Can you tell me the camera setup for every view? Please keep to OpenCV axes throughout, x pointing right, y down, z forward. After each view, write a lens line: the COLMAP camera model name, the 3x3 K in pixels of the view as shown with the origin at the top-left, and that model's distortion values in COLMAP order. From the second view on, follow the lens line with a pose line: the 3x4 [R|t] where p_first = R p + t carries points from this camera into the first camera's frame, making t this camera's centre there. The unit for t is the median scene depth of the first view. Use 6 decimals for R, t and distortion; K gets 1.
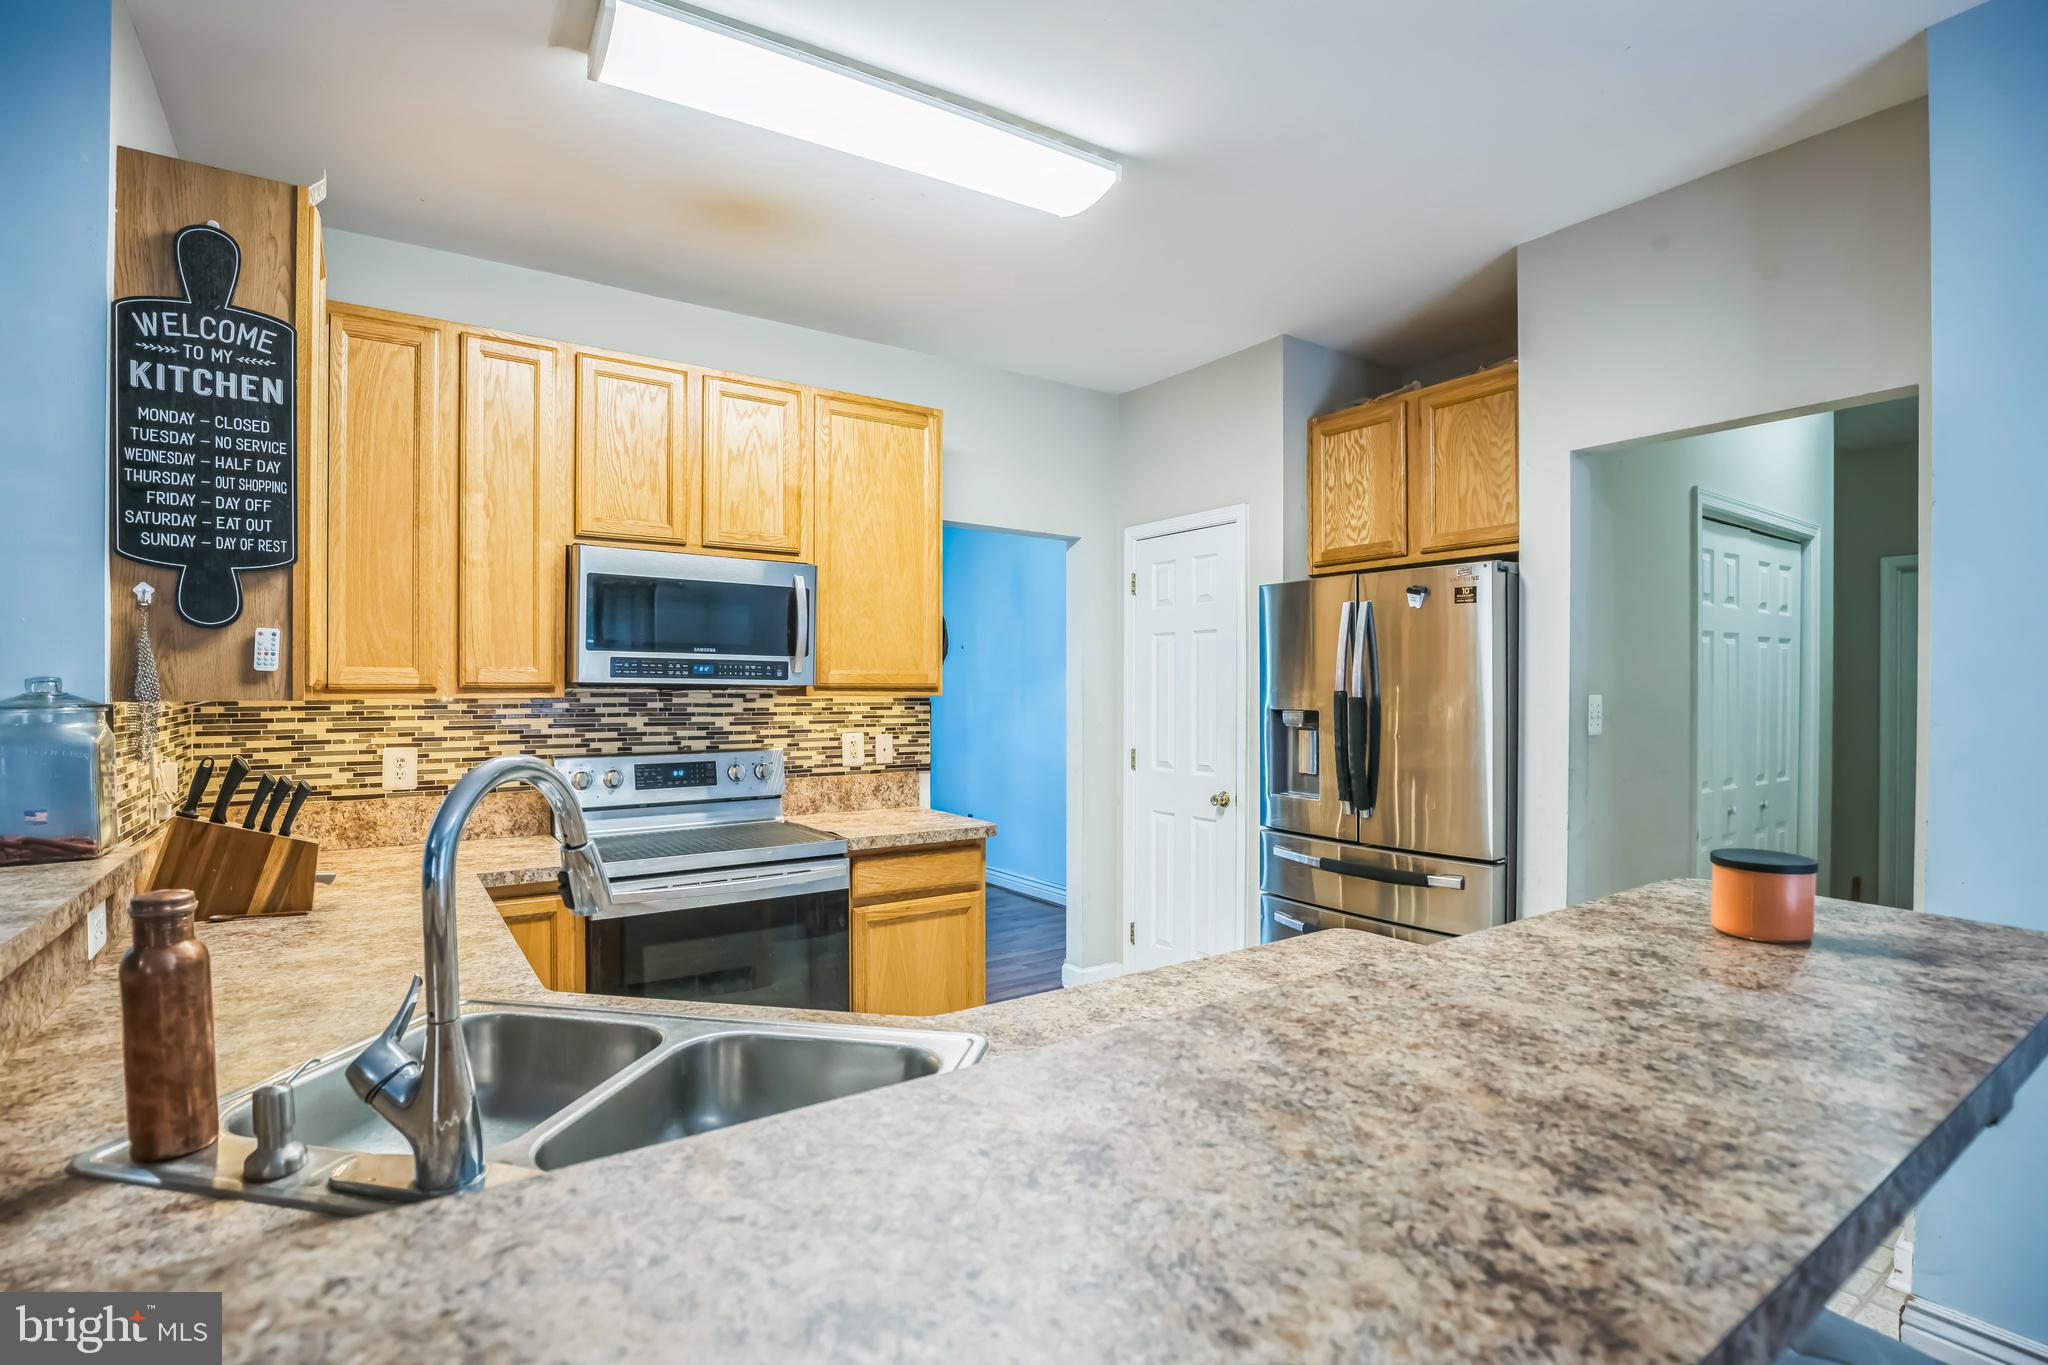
lens RADIAL K [[966.9, 0, 1025.0], [0, 966.9, 691.8], [0, 0, 1]] dist [-0.029330, 0.001549]
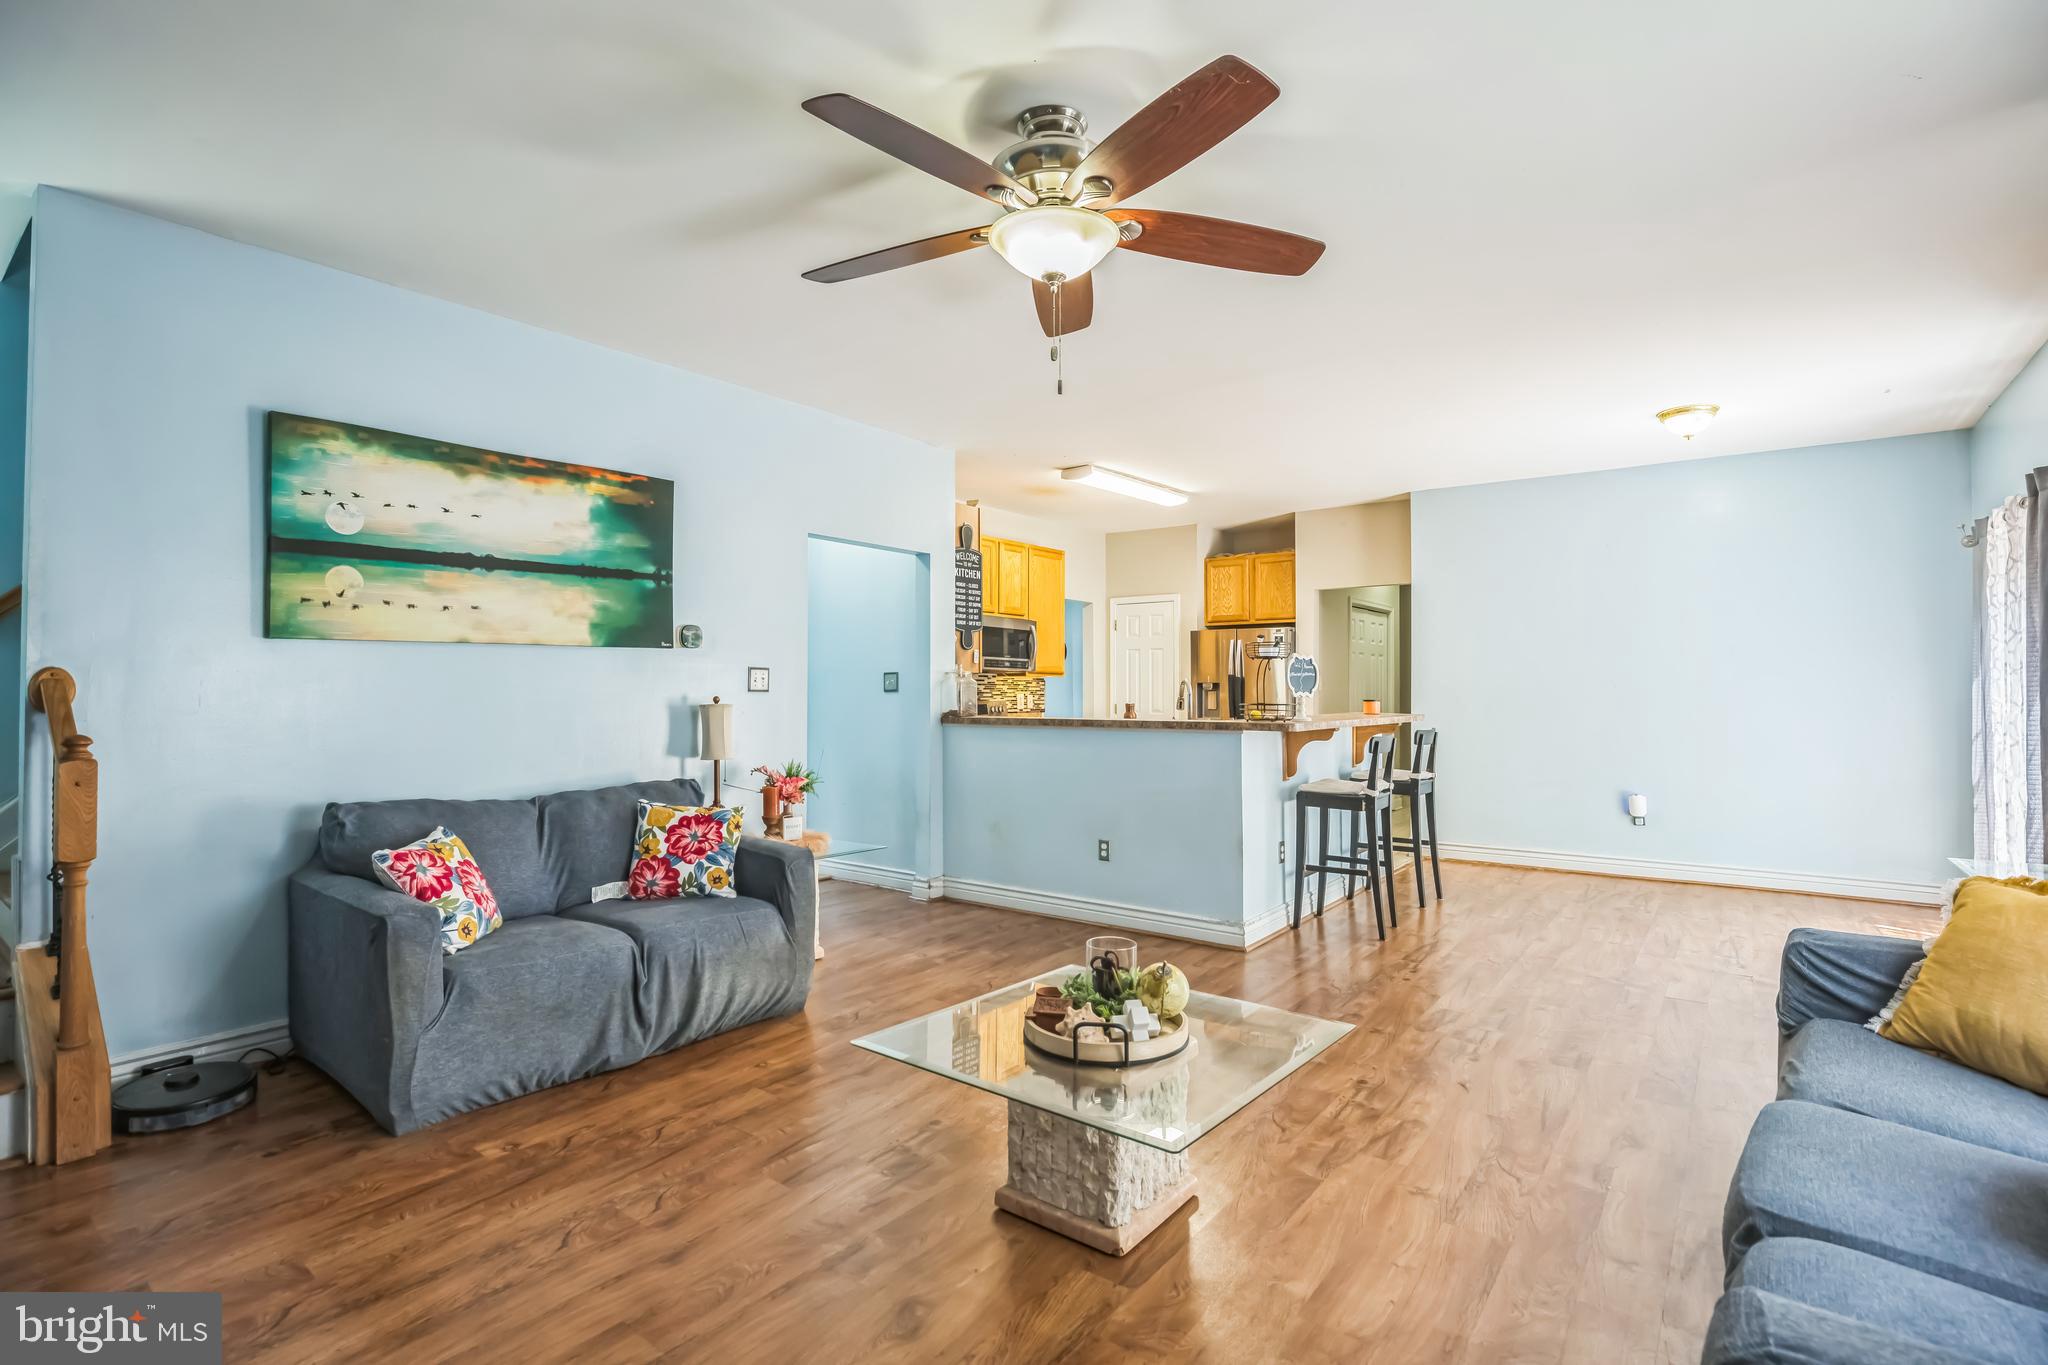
lens RADIAL K [[961.7, 0, 1028.3], [0, 961.7, 682.9], [0, 0, 1]] dist [-0.030949, 0.000546]
pose [[0.951297, 0.001273, 0.308274, -1.010807], [0.002153, 0.999940, -0.010775, 0.049247], [-0.308269, 0.010914, 0.951236, -1.310306]]
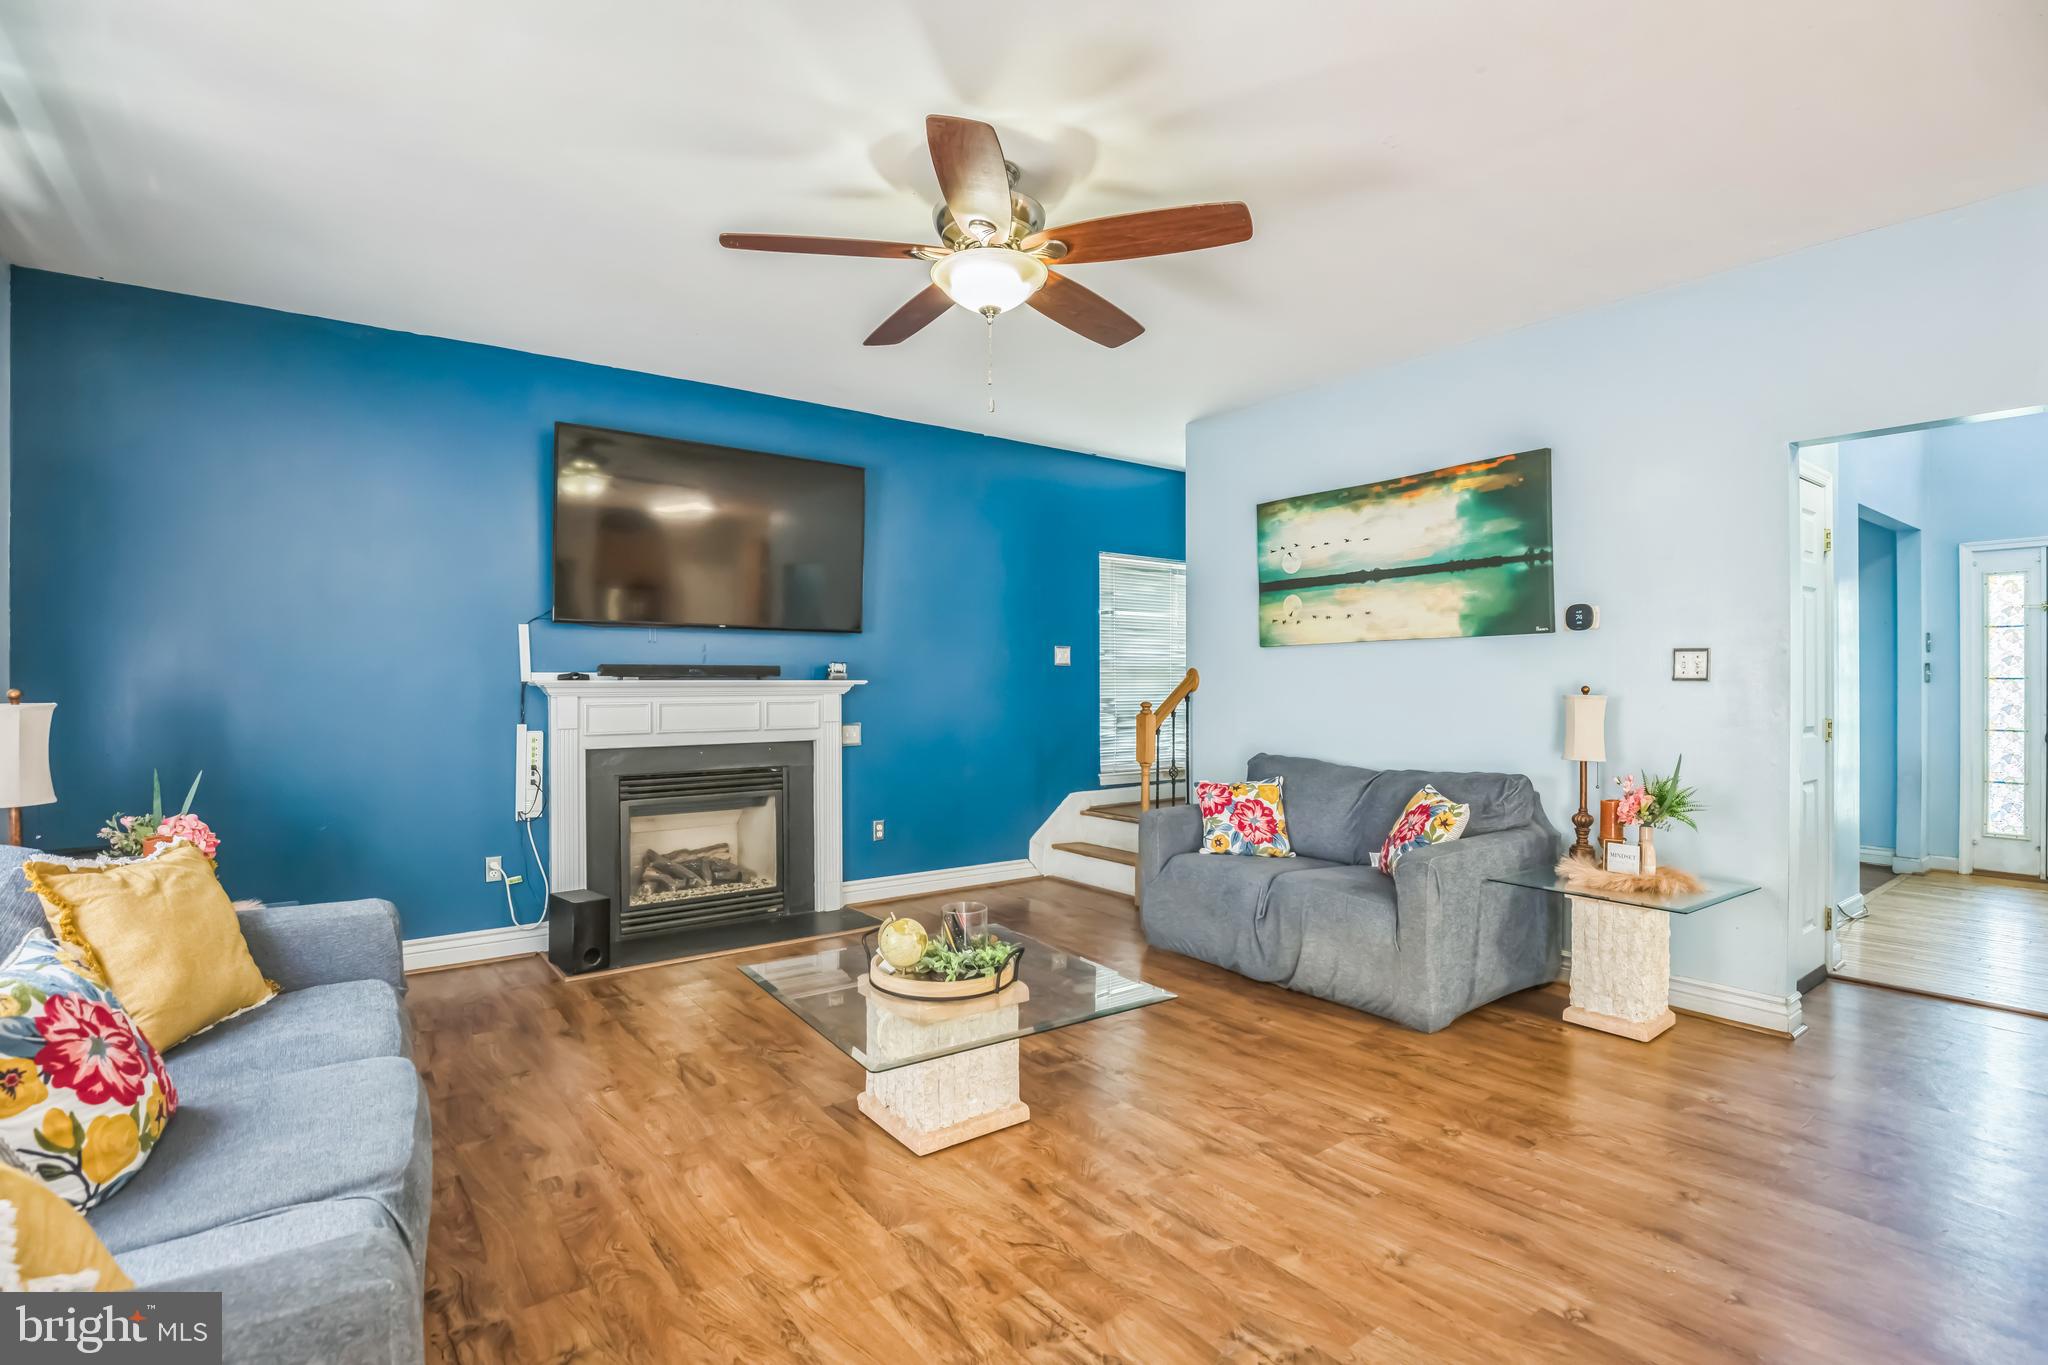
lens RADIAL K [[966.9, 0, 1025.0], [0, 966.9, 691.8], [0, 0, 1]] dist [-0.029330, 0.001549]
pose [[0.034054, 0.009173, -0.999378, 0.176830], [-0.003717, 0.999952, 0.009052, 0.051752], [0.999413, 0.003406, 0.034086, -0.550184]]
